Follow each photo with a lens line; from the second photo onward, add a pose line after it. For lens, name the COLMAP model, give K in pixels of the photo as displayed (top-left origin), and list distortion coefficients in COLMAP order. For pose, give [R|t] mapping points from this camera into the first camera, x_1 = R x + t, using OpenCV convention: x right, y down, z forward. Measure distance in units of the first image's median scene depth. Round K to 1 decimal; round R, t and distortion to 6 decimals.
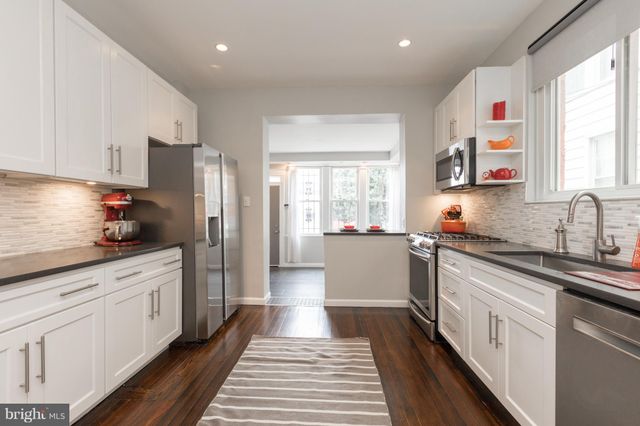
lens RADIAL K [[284.8, 0, 320.0], [0, 284.8, 213.0], [0, 0, 1]] dist [0.001873, 0.000576]
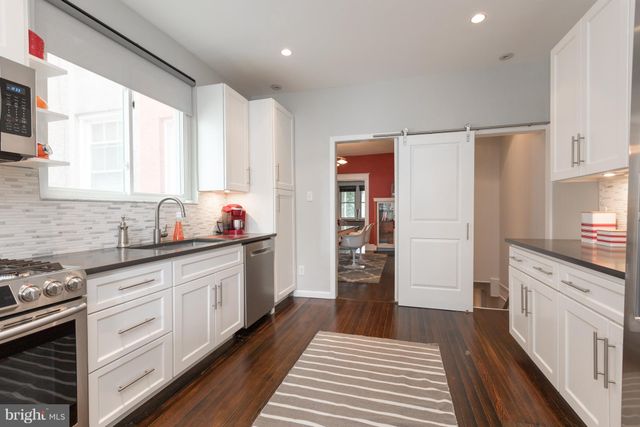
lens RADIAL K [[284.8, 0, 320.0], [0, 284.8, 213.5], [0, 0, 1]] dist [0.001873, 0.000576]
pose [[-0.971106, 0.006959, 0.238549, -0.135418], [0.011111, 0.999809, 0.016065, -0.001541], [-0.238391, 0.018251, -0.970998, 1.547592]]
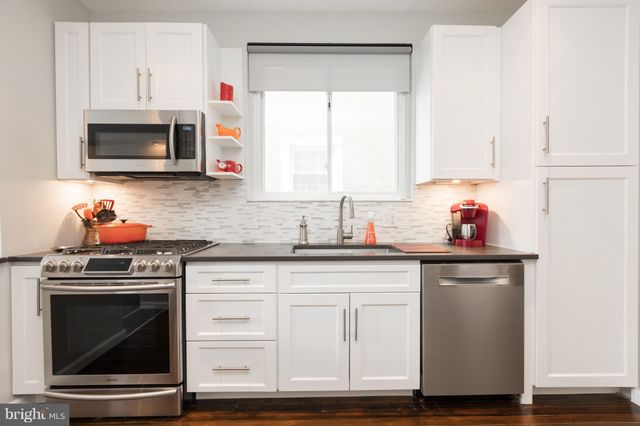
lens RADIAL K [[284.8, 0, 320.0], [0, 284.8, 213.0], [0, 0, 1]] dist [0.001873, 0.000576]
pose [[-0.064172, -0.007468, 0.997911, -0.278417], [0.008581, 0.999931, 0.008035, 0.000713], [-0.997902, 0.009079, -0.064104, 0.821114]]
